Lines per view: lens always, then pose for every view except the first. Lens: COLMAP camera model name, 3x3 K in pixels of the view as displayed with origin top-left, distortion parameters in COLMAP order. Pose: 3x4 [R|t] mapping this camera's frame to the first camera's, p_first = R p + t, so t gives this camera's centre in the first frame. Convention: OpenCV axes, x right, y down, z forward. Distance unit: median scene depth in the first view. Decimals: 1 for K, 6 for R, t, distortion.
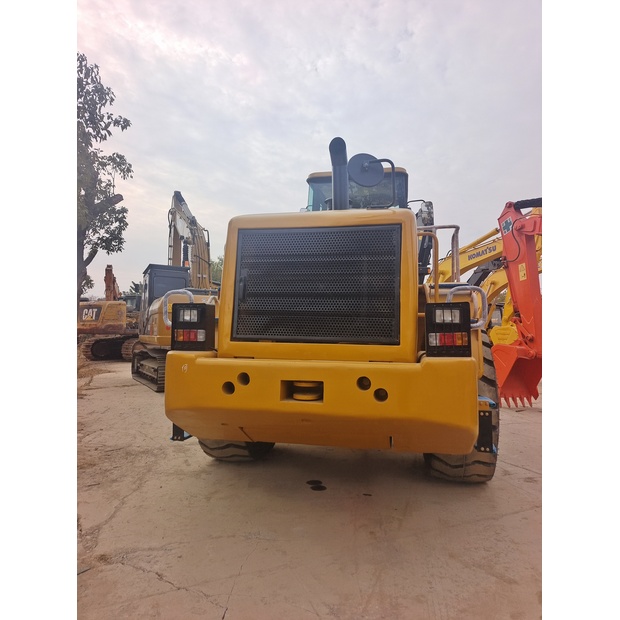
lens RADIAL K [[424.7, 0, 321.8], [0, 424.7, 311.9], [0, 0, 1]] dist [0.092026, -0.073568]
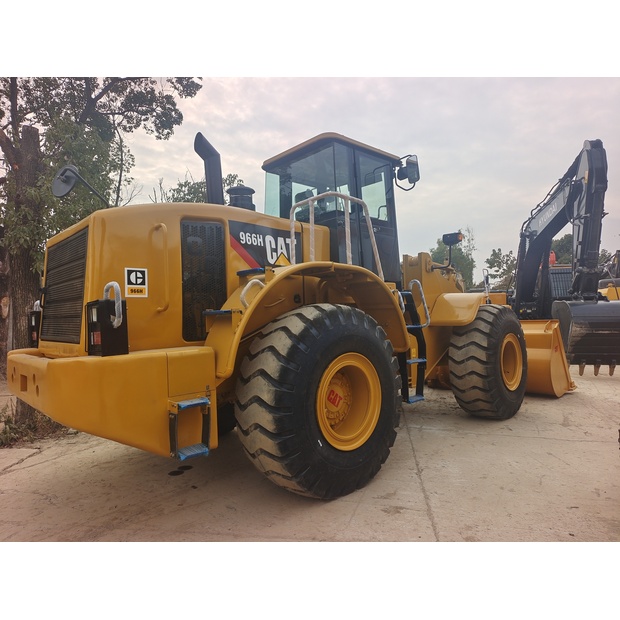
lens RADIAL K [[424.7, 0, 321.8], [0, 424.7, 311.9], [0, 0, 1]] dist [0.092026, -0.073568]
pose [[0.816236, -0.042670, -0.576140, 0.632838], [0.068734, 0.997358, 0.023511, 0.010884], [0.573615, -0.058791, 0.817013, 0.249591]]
